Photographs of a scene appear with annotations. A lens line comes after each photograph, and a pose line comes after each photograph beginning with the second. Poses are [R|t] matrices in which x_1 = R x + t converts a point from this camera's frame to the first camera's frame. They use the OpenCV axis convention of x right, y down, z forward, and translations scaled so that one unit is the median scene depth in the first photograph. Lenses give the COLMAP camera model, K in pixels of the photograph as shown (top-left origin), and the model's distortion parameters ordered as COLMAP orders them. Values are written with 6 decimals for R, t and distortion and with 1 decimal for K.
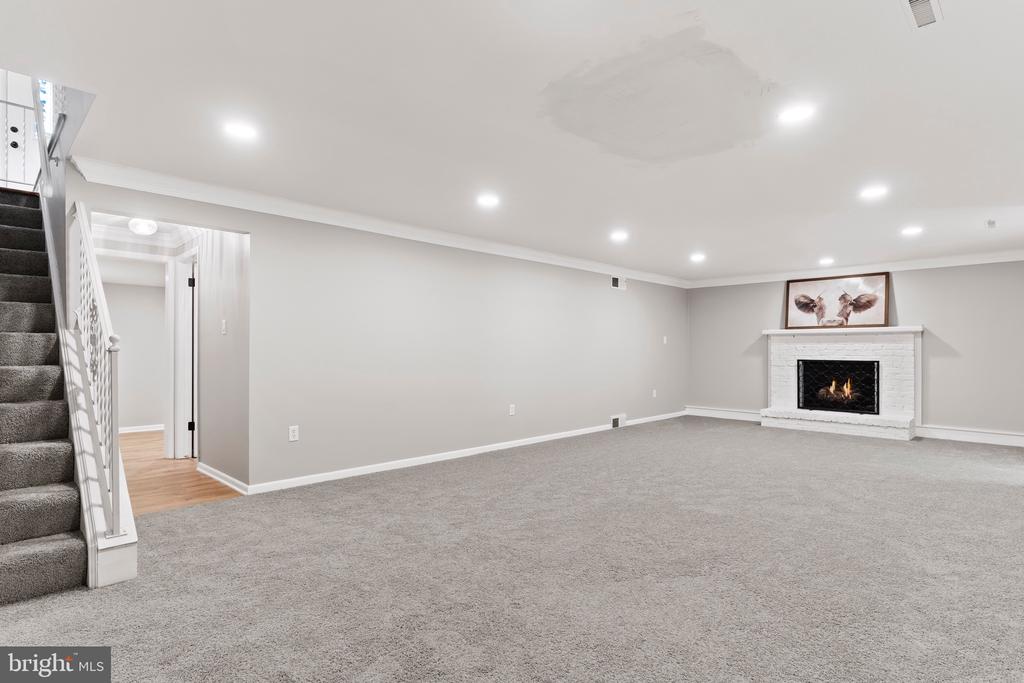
lens RADIAL K [[529.2, 0, 504.6], [0, 529.2, 347.7], [0, 0, 1]] dist [-0.001400, 0.000676]
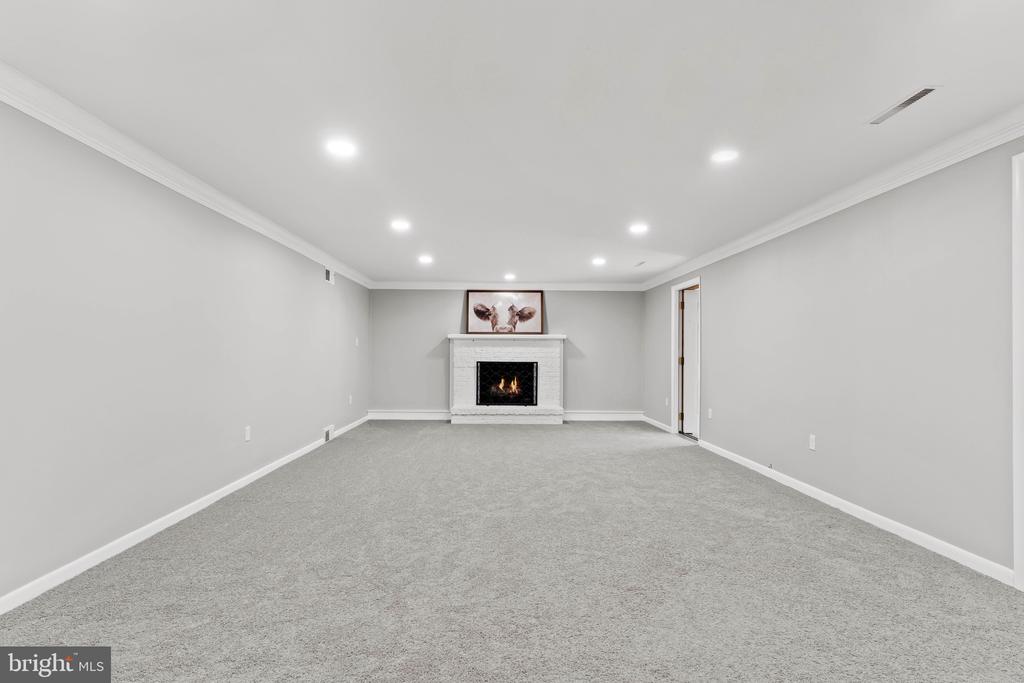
lens RADIAL K [[529.2, 0, 506.2], [0, 529.2, 349.2], [0, 0, 1]] dist [-0.001400, 0.000676]
pose [[0.691505, 0.006457, 0.722343, -0.223490], [-0.006596, 0.999975, -0.002624, -0.000960], [-0.722342, -0.002950, 0.691530, 0.188505]]
